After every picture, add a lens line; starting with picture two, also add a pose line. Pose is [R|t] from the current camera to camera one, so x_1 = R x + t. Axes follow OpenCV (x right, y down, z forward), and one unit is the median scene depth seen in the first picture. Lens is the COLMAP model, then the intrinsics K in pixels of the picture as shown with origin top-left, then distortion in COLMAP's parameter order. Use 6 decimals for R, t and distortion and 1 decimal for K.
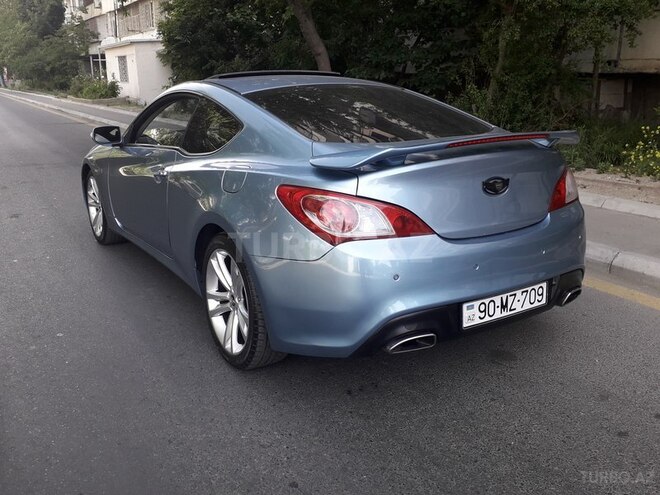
lens RADIAL K [[636.3, 0, 332.6], [0, 636.3, 249.9], [0, 0, 1]] dist [0.018449, 0.000000]
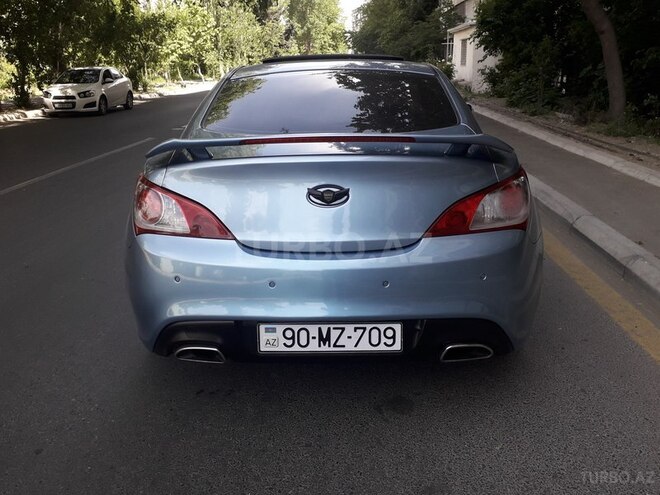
lens RADIAL K [[643.8, 0, 329.3], [0, 643.8, 249.5], [0, 0, 1]] dist [0.029256, 0.000000]
pose [[0.830921, 0.154358, -0.534550, 0.713915], [-0.142972, 0.987721, 0.062977, -0.083224], [0.537708, 0.024097, 0.842787, 0.287222]]
